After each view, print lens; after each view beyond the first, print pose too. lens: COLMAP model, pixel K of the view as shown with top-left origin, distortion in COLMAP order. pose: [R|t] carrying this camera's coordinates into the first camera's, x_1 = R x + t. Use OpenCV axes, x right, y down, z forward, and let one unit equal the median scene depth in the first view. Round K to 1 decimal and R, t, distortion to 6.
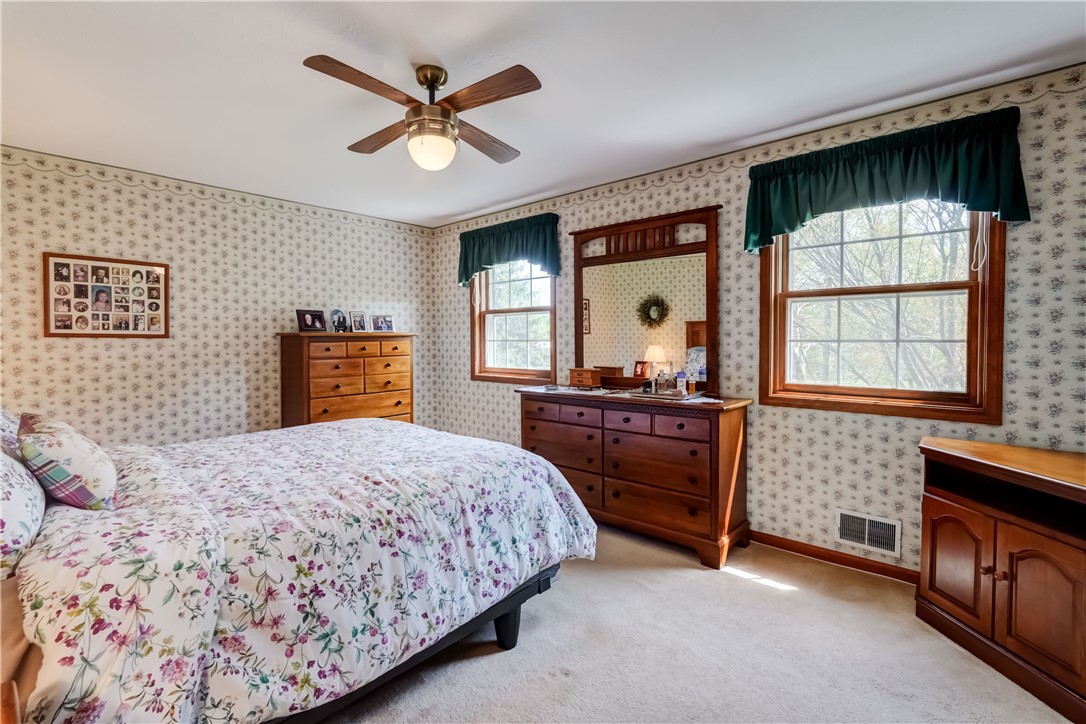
lens RADIAL K [[491.6, 0, 542.9], [0, 491.6, 359.4], [0, 0, 1]] dist [-0.003124, 0.002098]
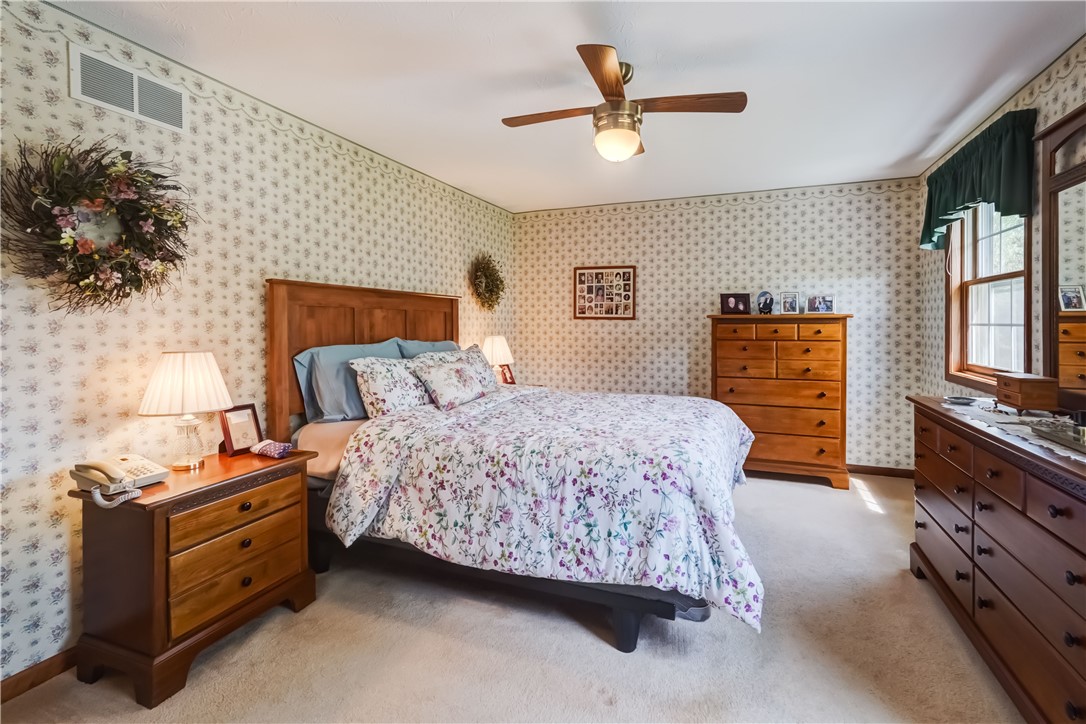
lens RADIAL K [[491.6, 0, 549.0], [0, 491.6, 337.4], [0, 0, 1]] dist [-0.003124, 0.002098]
pose [[0.346408, 0.035711, -0.937404, 0.454798], [-0.041943, 0.998865, 0.022553, -0.015994], [0.937146, 0.031505, 0.347513, 0.319641]]
